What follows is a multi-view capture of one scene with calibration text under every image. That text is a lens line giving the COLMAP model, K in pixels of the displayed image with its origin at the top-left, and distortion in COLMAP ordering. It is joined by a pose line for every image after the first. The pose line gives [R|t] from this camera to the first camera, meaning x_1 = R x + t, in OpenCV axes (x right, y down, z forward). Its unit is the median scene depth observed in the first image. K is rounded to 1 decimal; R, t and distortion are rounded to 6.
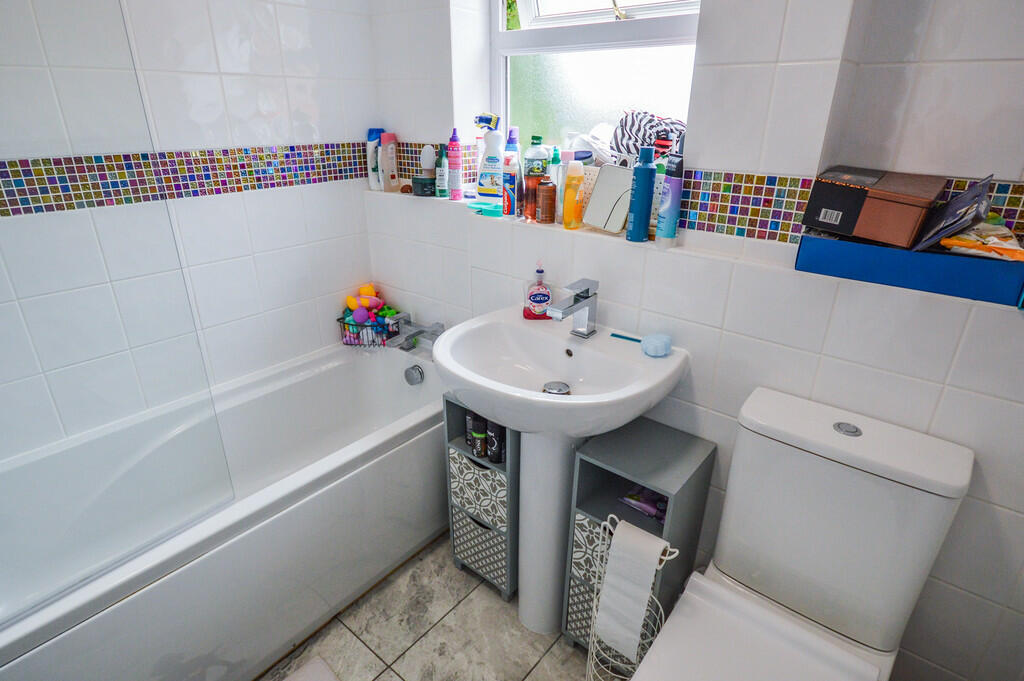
lens RADIAL K [[560.0, 0, 512.0], [0, 560.0, 340.5], [0, 0, 1]] dist [-0.002205, 0.021569]
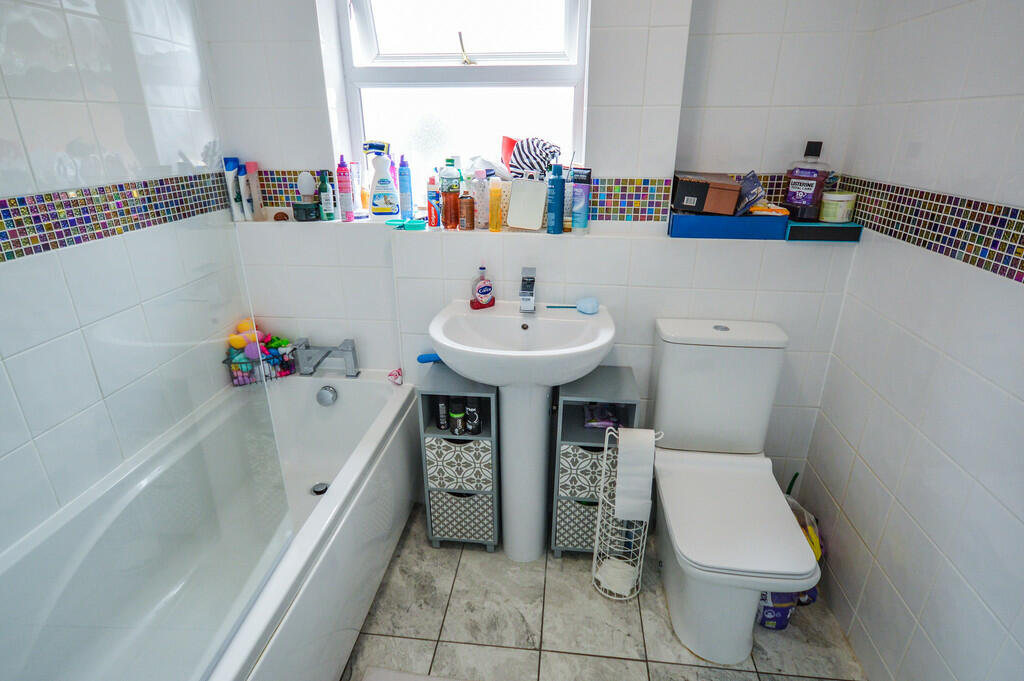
lens RADIAL K [[545.4, 0, 512.0], [0, 545.4, 340.5], [0, 0, 1]] dist [0.000769, 0.015335]
pose [[0.831695, -0.208293, 0.514682, -0.496020], [0.219655, 0.974776, 0.039544, -0.002723], [-0.509936, 0.080164, 0.856469, -0.035994]]
